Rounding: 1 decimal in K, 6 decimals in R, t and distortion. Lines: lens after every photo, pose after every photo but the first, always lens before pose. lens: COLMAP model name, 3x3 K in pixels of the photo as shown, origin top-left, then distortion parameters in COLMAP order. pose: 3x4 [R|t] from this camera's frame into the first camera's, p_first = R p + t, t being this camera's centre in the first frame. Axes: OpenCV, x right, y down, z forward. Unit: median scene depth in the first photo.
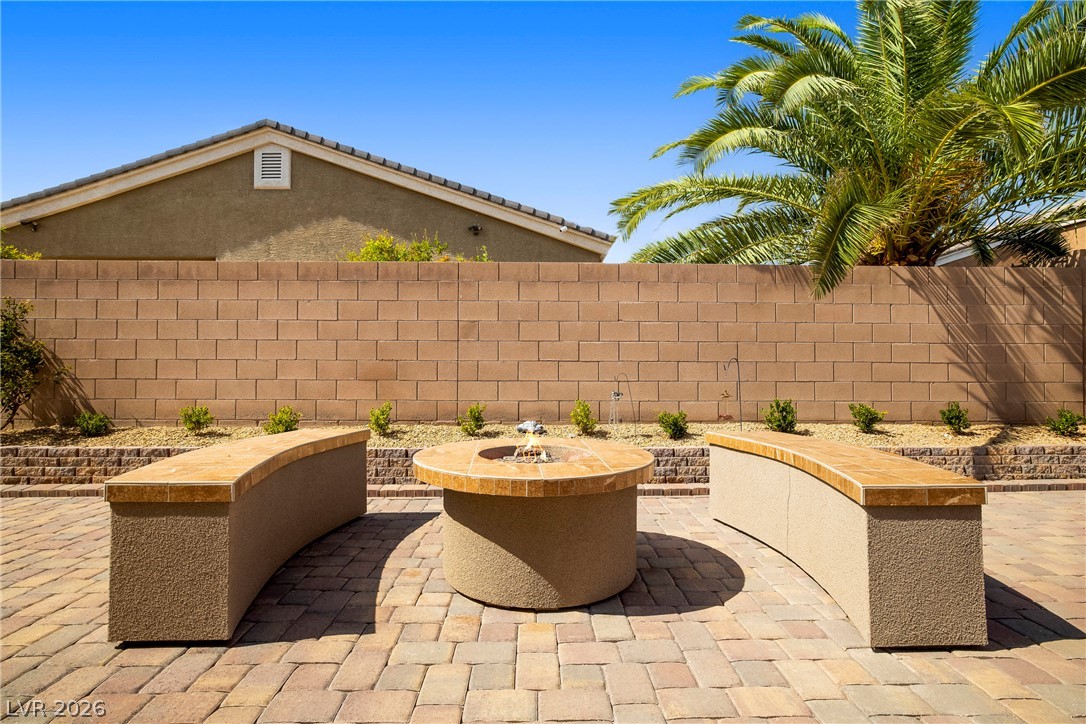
lens RADIAL K [[520.7, 0, 543.0], [0, 520.7, 362.0], [0, 0, 1]] dist [-0.005166, -0.000326]
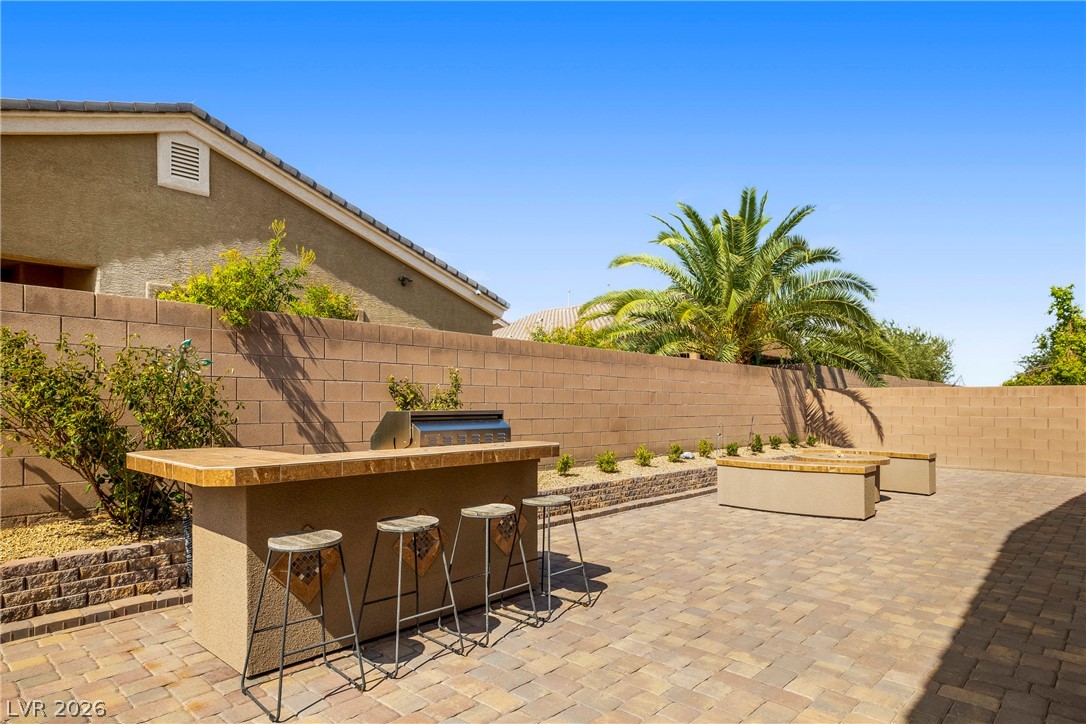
lens RADIAL K [[627.6, 0, 540.7], [0, 627.6, 406.2], [0, 0, 1]] dist [-0.019083, 0.026351]
pose [[0.705953, 0.003871, 0.708249, -1.044491], [-0.011792, 0.999911, 0.006288, -0.026705], [-0.708161, -0.012791, 0.705935, -0.066263]]
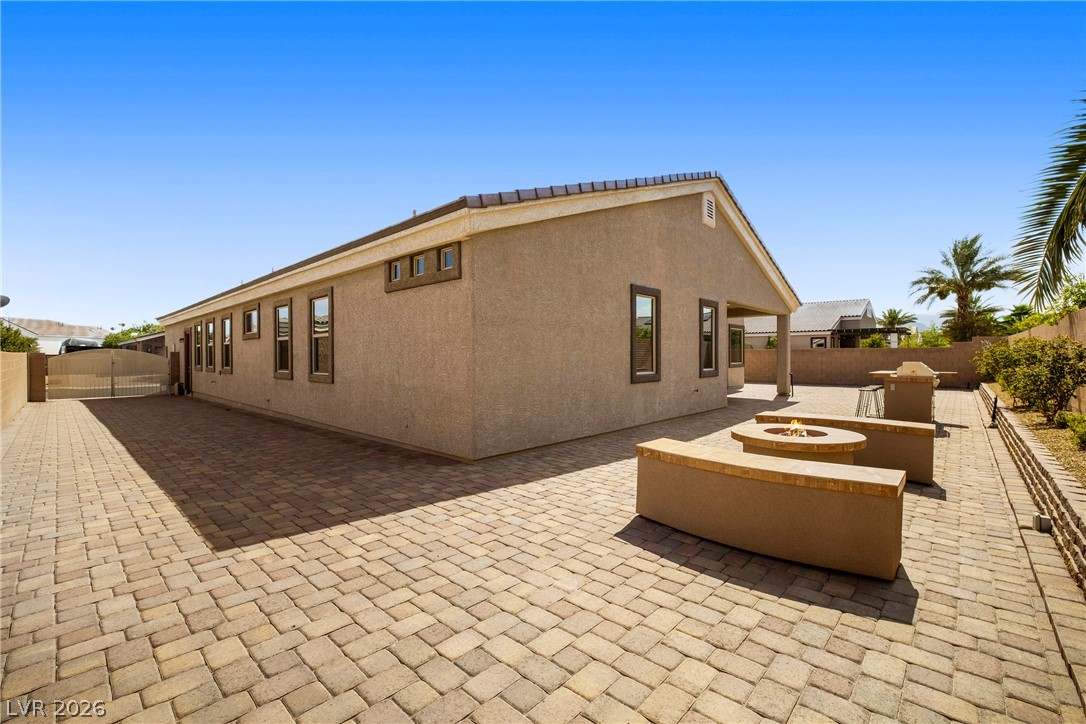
lens RADIAL K [[463.4, 0, 547.2], [0, 463.4, 360.1], [0, 0, 1]] dist [-0.029049, 0.000820]
pose [[-0.692925, 0.004137, -0.720998, 0.542155], [0.005597, 0.999984, 0.000358, -0.048855], [0.720988, -0.003787, -0.692937, 1.080606]]
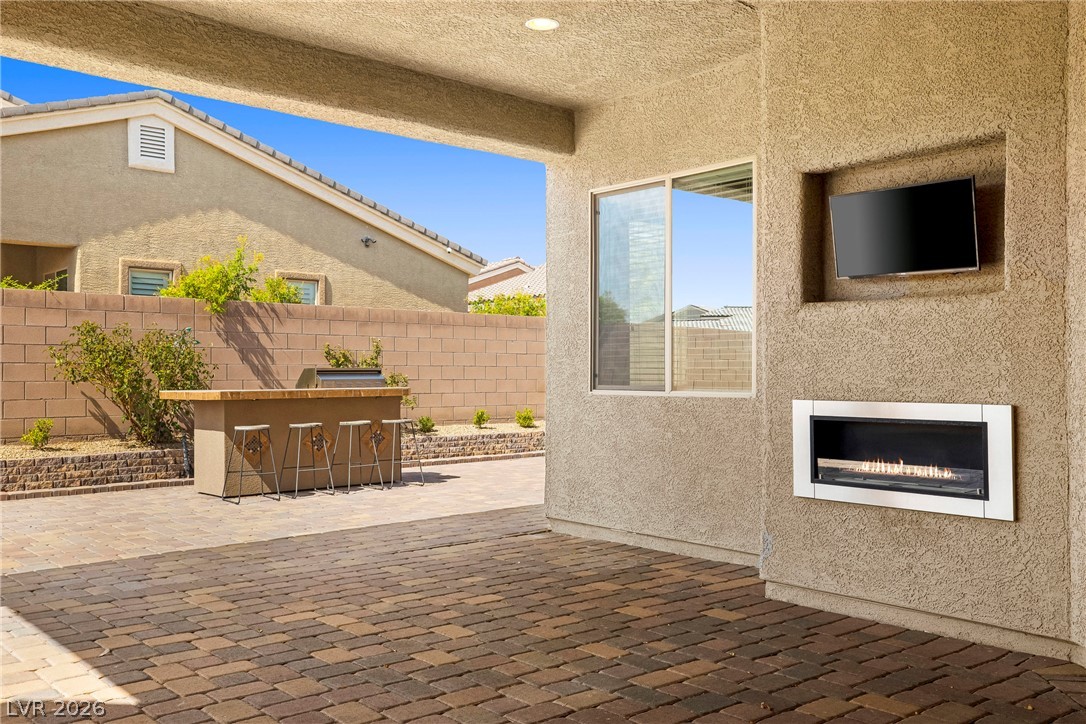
lens RADIAL K [[963.3, 0, 525.3], [0, 963.3, 358.7], [0, 0, 1]] dist [0.083958, 0.009192]
pose [[0.780489, 0.011869, 0.625057, -1.328534], [-0.003307, 0.999884, -0.014857, -0.013584], [-0.625161, 0.009528, 0.780438, -0.760424]]
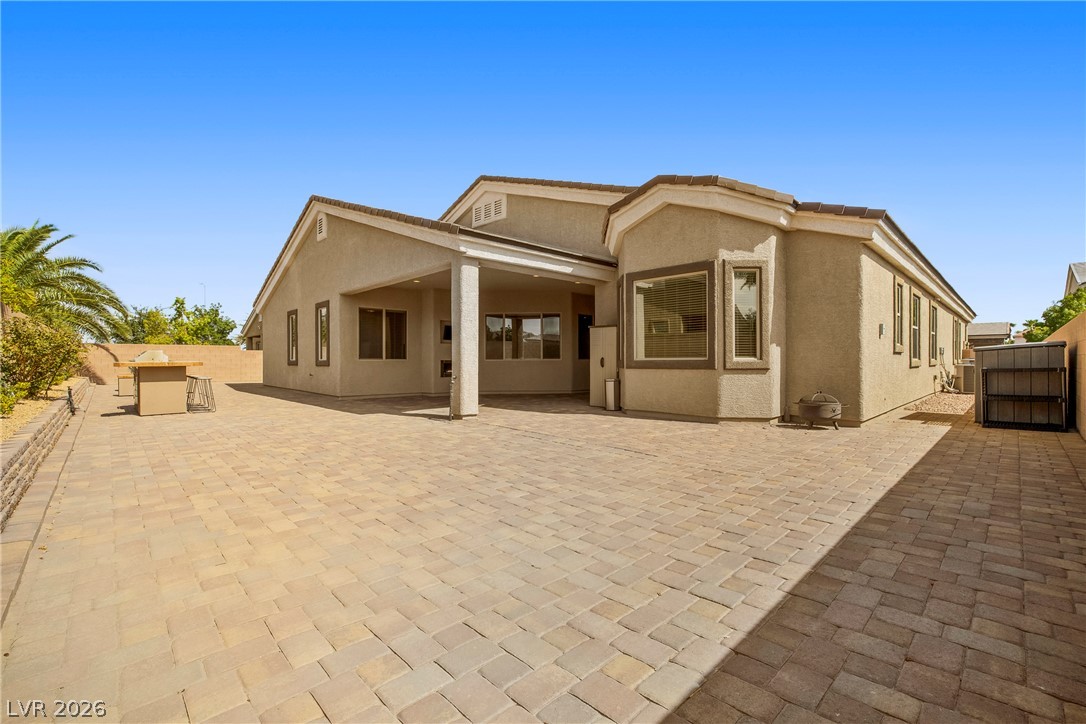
lens RADIAL K [[463.4, 0, 547.2], [0, 463.4, 360.1], [0, 0, 1]] dist [-0.029049, 0.000820]
pose [[-0.678051, 0.001159, 0.735014, -2.237791], [0.000025, 0.999999, -0.001554, 0.004217], [-0.735015, -0.001035, -0.678050, 0.382523]]
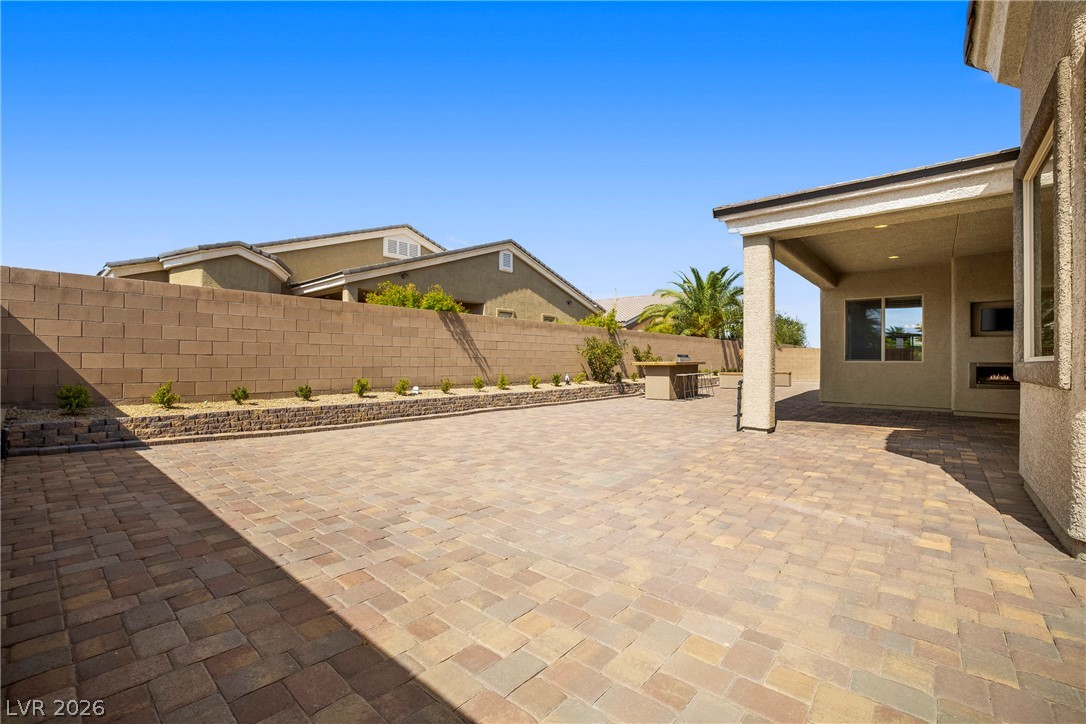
lens RADIAL K [[463.4, 0, 547.2], [0, 463.4, 360.1], [0, 0, 1]] dist [-0.029049, 0.000820]
pose [[0.667031, 0.004453, 0.745017, -2.237649], [-0.007486, 0.999972, 0.000725, 0.002998], [-0.744993, -0.006060, 0.667045, -0.386332]]
